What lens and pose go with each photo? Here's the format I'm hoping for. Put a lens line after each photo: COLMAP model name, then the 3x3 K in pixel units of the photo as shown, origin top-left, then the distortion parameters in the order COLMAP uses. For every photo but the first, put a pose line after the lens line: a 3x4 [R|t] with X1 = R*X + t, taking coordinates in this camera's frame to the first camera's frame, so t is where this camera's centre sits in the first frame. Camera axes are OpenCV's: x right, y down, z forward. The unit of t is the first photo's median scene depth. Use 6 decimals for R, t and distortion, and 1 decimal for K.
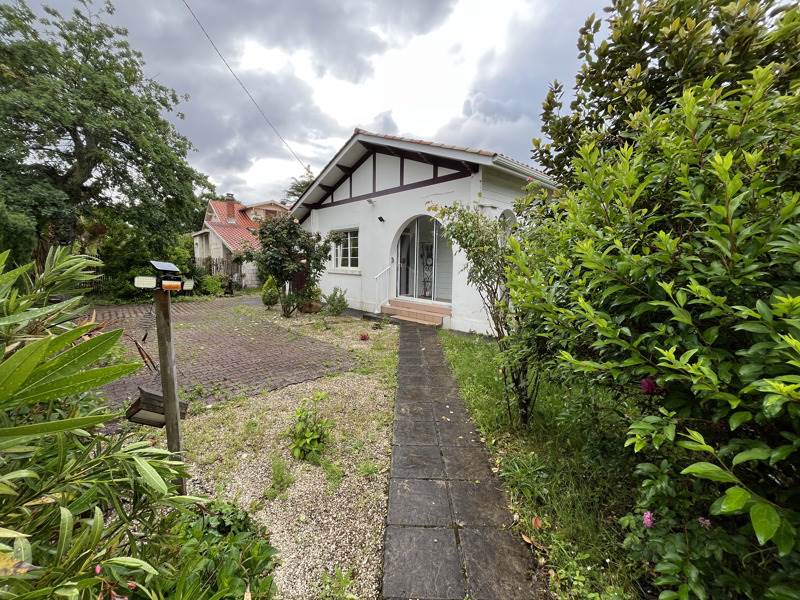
lens RADIAL K [[323.9, 0, 400.0], [0, 323.9, 300.0], [0, 0, 1]] dist [0.000093, 0.000088]
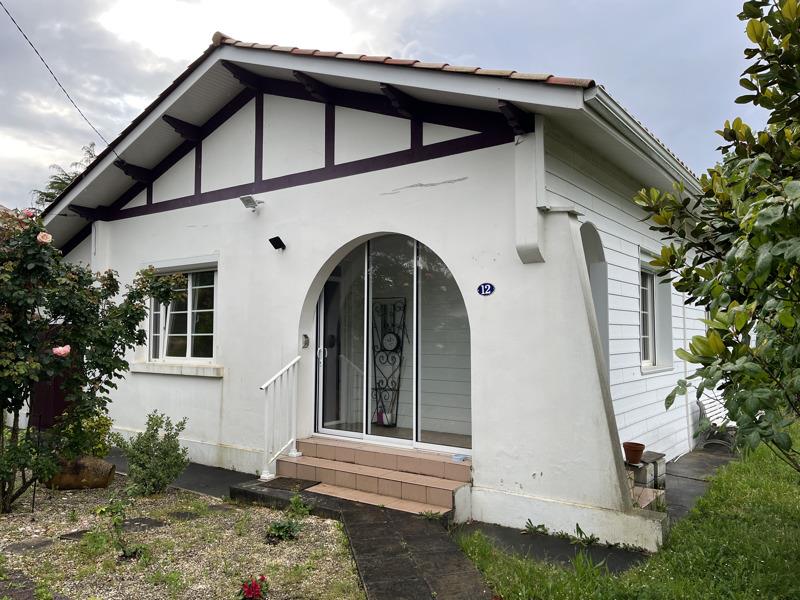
lens RADIAL K [[598.3, 0, 400.0], [0, 598.3, 300.0], [0, 0, 1]] dist [0.062745, -0.079063]
pose [[0.978146, 0.000061, 0.207921, -0.064190], [0.036170, 0.984703, -0.170447, -0.040557], [-0.204751, 0.174243, 0.963180, 0.239830]]
